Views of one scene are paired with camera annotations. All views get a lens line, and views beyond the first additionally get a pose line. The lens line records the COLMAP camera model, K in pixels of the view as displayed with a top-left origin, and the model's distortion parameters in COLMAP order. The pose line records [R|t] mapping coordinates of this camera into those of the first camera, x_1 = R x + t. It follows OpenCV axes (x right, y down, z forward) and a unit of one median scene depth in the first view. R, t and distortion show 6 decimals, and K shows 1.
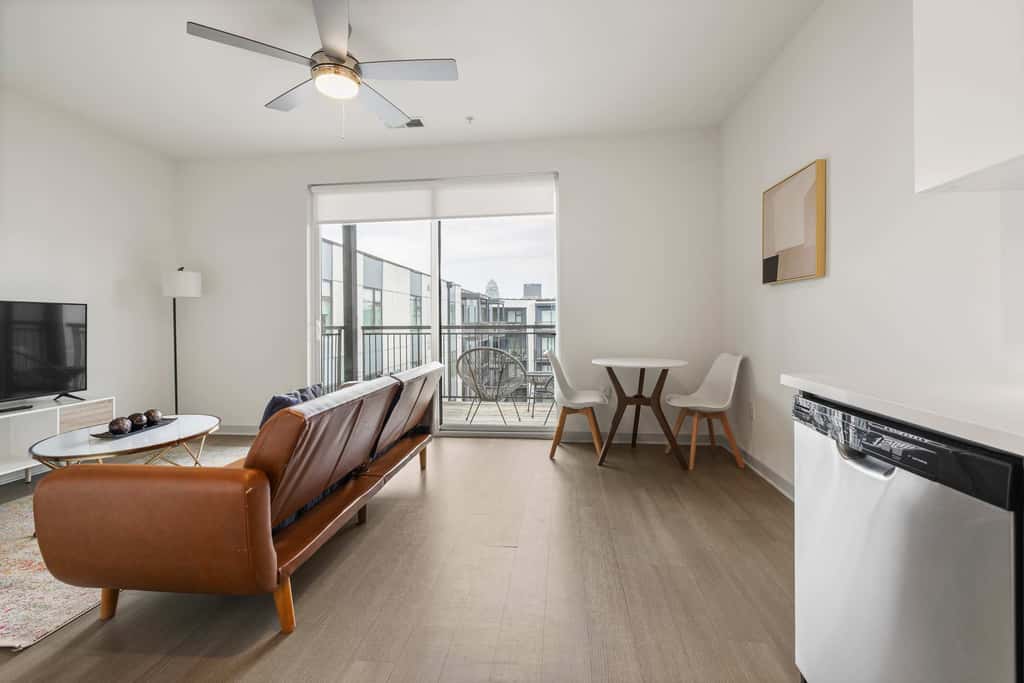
lens RADIAL K [[433.4, 0, 514.1], [0, 433.4, 323.5], [0, 0, 1]] dist [-0.001229, -0.000058]
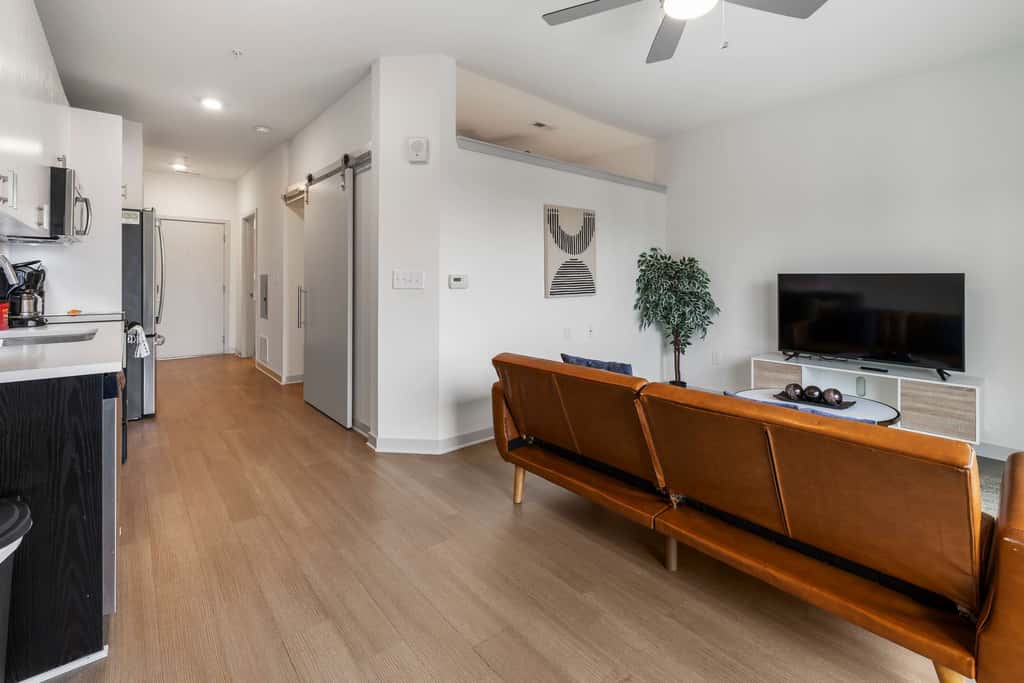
lens RADIAL K [[451.9, 0, 513.0], [0, 451.9, 276.1], [0, 0, 1]] dist [-0.000975, 0.000306]
pose [[-0.690813, 0.001098, -0.723033, 0.190417], [-0.001889, 0.999993, 0.003324, -0.025803], [0.723031, 0.003662, -0.690805, 0.626600]]
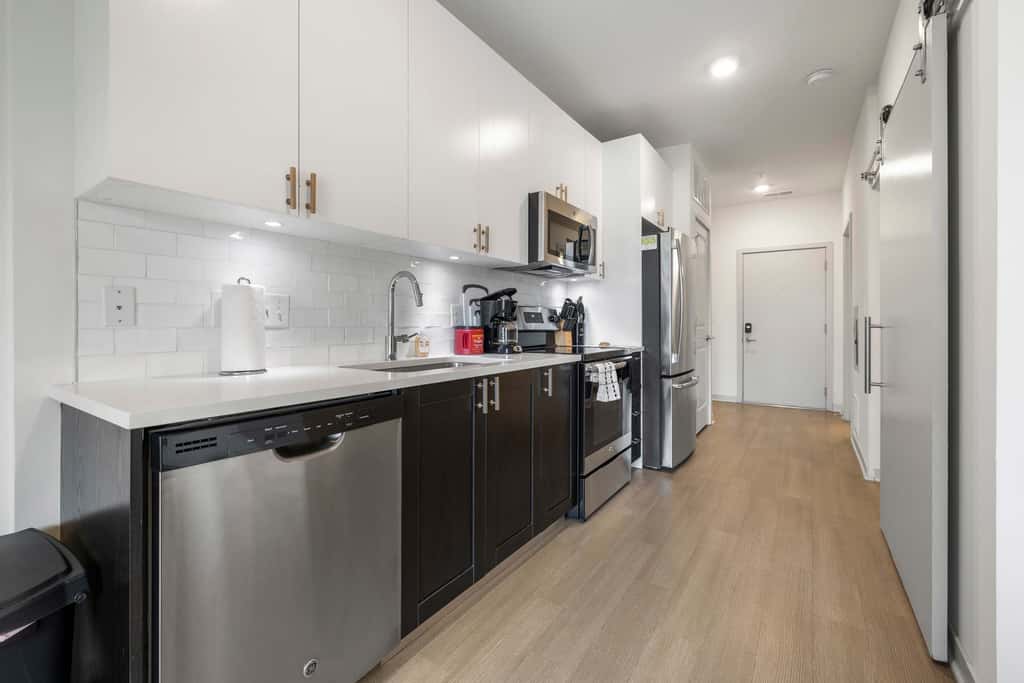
lens RADIAL K [[433.4, 0, 508.3], [0, 433.4, 325.4], [0, 0, 1]] dist [-0.001229, -0.000058]
pose [[-0.876907, 0.011045, 0.480534, -0.036163], [0.013475, 0.999908, 0.001607, 0.000198], [-0.480472, 0.007884, -0.876975, 0.321370]]
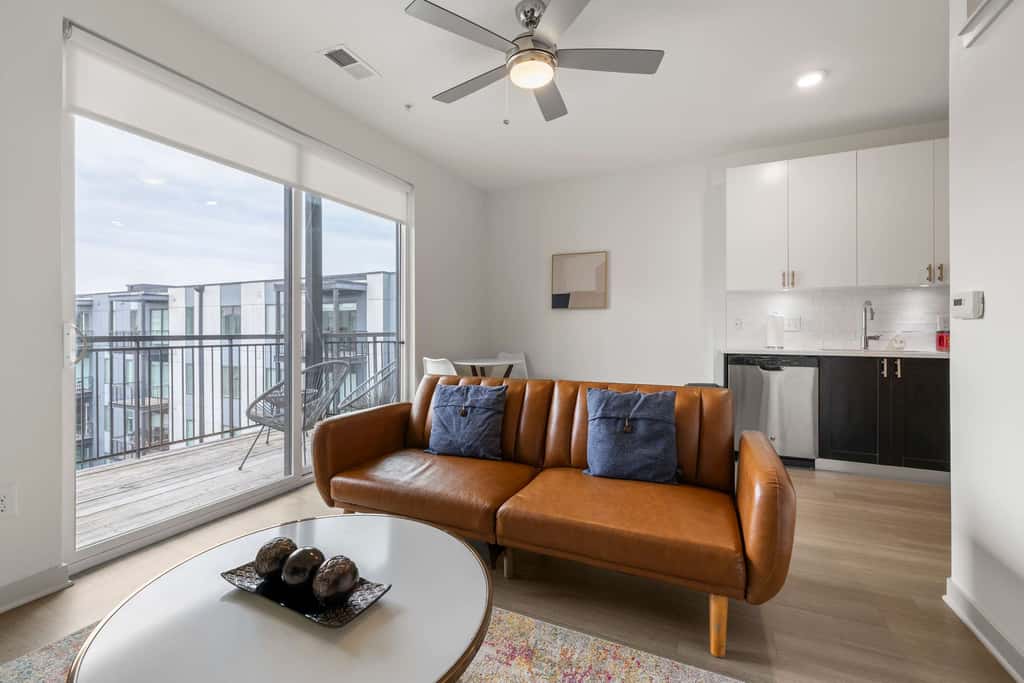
lens RADIAL K [[433.4, 0, 508.1], [0, 433.4, 329.4], [0, 0, 1]] dist [-0.001229, -0.000058]
pose [[0.324434, 0.009795, 0.945858, -0.616802], [0.001955, 0.999937, -0.011026, 0.004735], [-0.945906, 0.005426, 0.324395, 0.350758]]
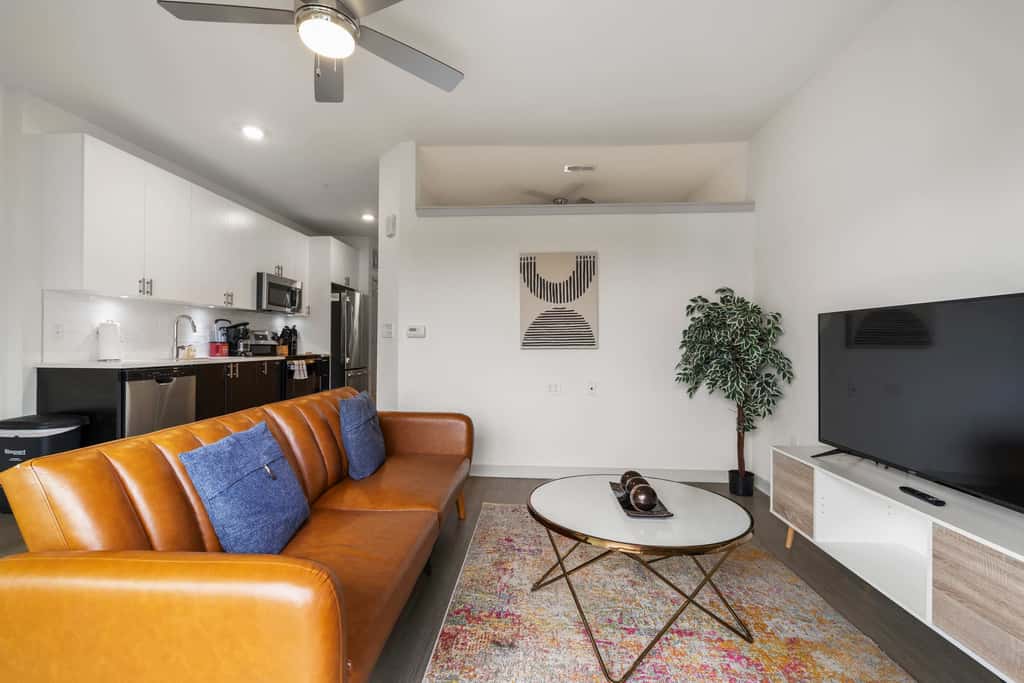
lens RADIAL K [[433.4, 0, 510.7], [0, 433.4, 344.8], [0, 0, 1]] dist [-0.001229, -0.000058]
pose [[-0.999051, 0.000519, -0.043562, -0.334691], [0.000128, 0.999960, 0.008988, -0.000403], [0.043565, 0.008974, -0.999010, 0.849549]]
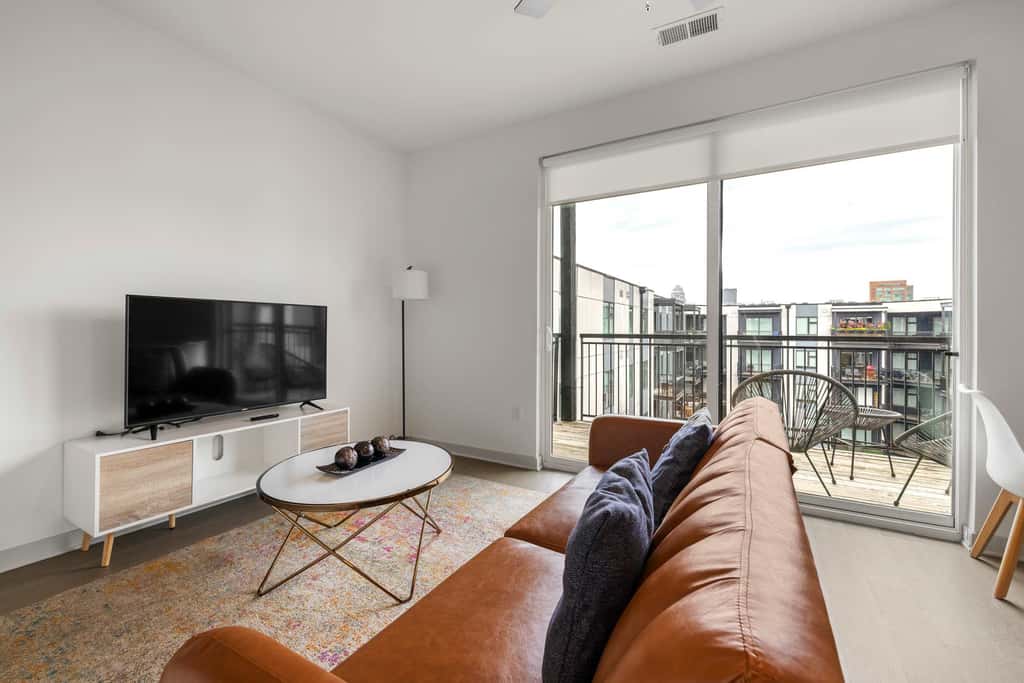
lens RADIAL K [[433.4, 0, 505.7], [0, 433.4, 328.2], [0, 0, 1]] dist [-0.001229, -0.000058]
pose [[0.909552, 0.009974, -0.415472, -0.160665], [-0.013064, 0.999904, -0.004595, 0.001299], [0.415386, 0.009607, 0.909595, 0.200557]]
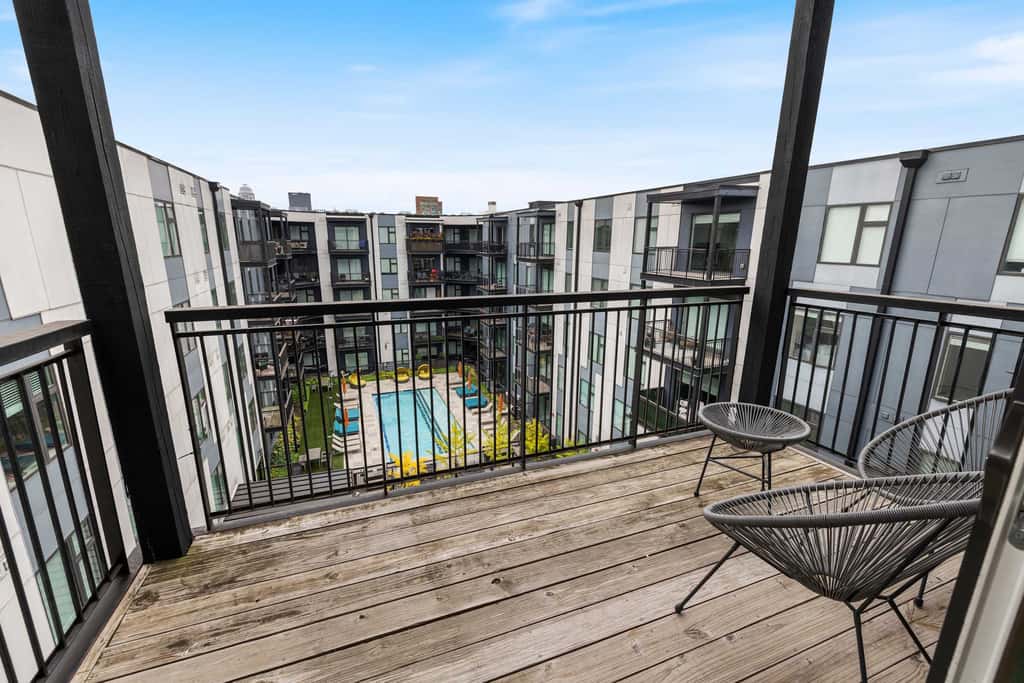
lens RADIAL K [[433.4, 0, 510.9], [0, 433.4, 334.7], [0, 0, 1]] dist [-0.001229, -0.000058]
pose [[0.887447, -0.085126, 0.452980, -0.344610], [-0.012958, 0.977800, 0.209140, -0.051497], [-0.460727, -0.191470, 0.866643, 0.791208]]
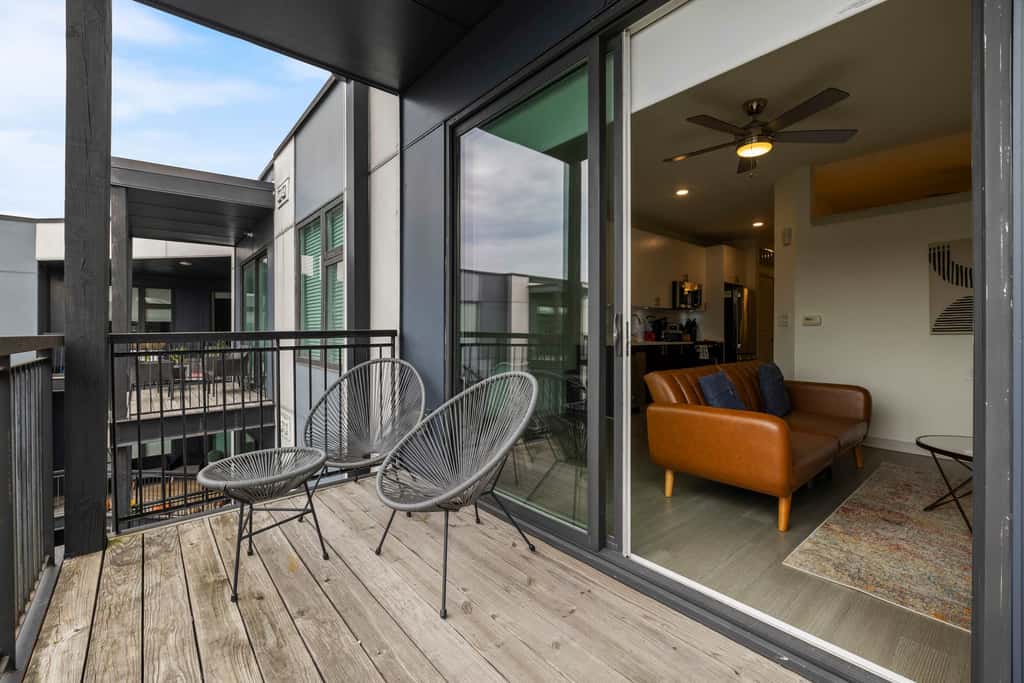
lens RADIAL K [[433.4, 0, 512.2], [0, 433.4, 333.0], [0, 0, 1]] dist [-0.001229, -0.000058]
pose [[-0.729130, 0.007785, 0.684331, -0.365916], [0.008637, 0.999960, -0.002173, 0.005586], [-0.684320, 0.004326, -0.729169, 1.172205]]
